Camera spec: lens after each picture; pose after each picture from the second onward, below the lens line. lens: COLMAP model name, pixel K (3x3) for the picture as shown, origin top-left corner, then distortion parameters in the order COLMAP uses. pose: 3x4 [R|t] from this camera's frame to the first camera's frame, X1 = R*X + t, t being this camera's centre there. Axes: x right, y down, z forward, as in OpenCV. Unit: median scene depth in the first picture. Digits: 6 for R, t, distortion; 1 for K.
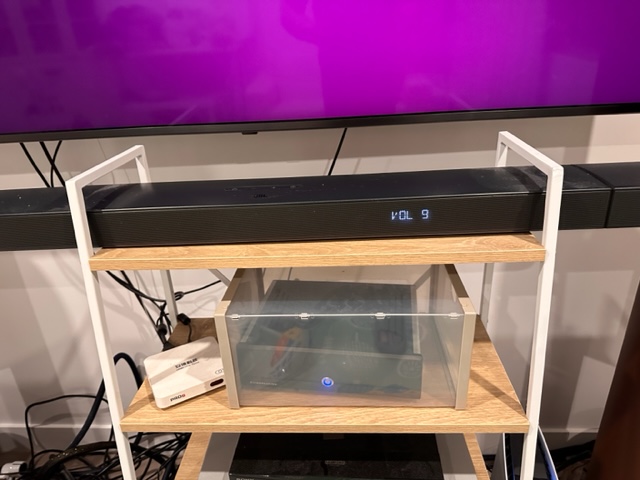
lens RADIAL K [[456.4, 0, 322.6], [0, 456.4, 243.1], [0, 0, 1]] dist [0.032107, -0.035411]
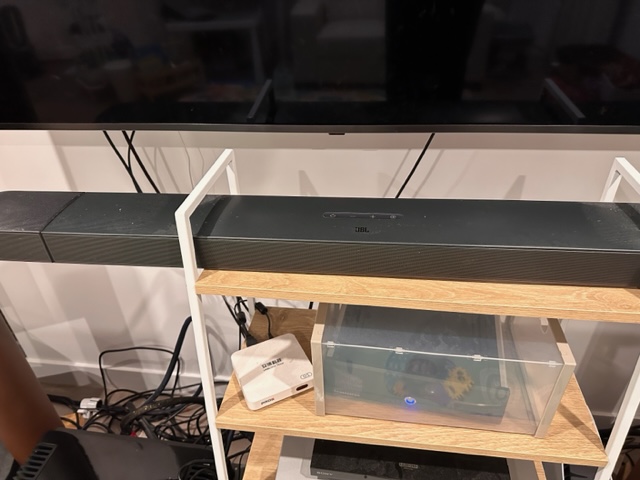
lens RADIAL K [[456.4, 0, 317.3], [0, 456.4, 241.2], [0, 0, 1]] dist [0.032107, -0.035411]
pose [[0.996473, 0.058816, -0.059854, -0.158017], [-0.047717, 0.983870, 0.172401, -0.221838], [0.069029, -0.168937, 0.983207, 0.017785]]
